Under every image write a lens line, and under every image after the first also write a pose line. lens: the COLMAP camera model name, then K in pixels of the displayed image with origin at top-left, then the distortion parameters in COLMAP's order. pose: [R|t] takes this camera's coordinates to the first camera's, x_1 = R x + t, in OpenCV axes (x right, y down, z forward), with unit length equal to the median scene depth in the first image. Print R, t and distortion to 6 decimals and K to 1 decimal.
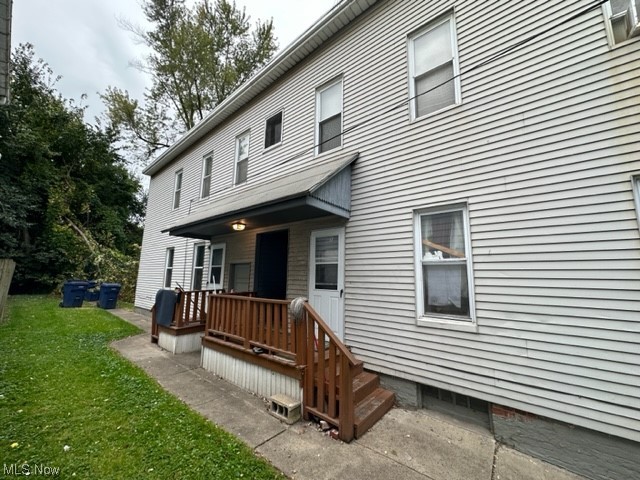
lens RADIAL K [[246.7, 0, 320.0], [0, 246.7, 240.0], [0, 0, 1]] dist [-0.000058, 0.000329]
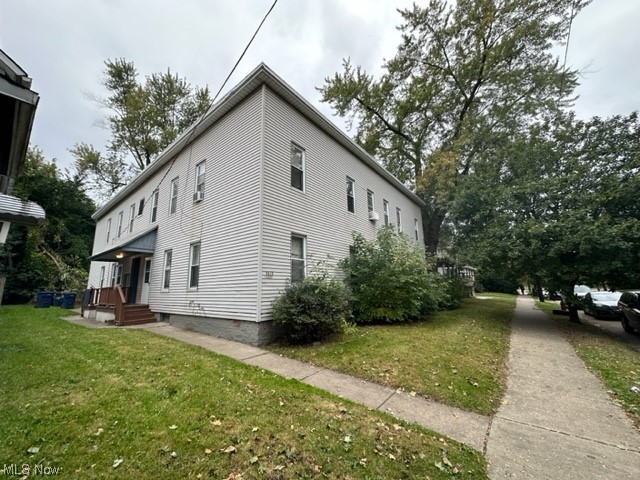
lens RADIAL K [[246.7, 0, 320.0], [0, 246.7, 240.0], [0, 0, 1]] dist [-0.000058, 0.000329]
pose [[0.998647, -0.039632, 0.033664, 0.455684], [0.040887, 0.998461, -0.037474, -0.014897], [-0.032127, 0.038799, 0.998730, -0.403868]]
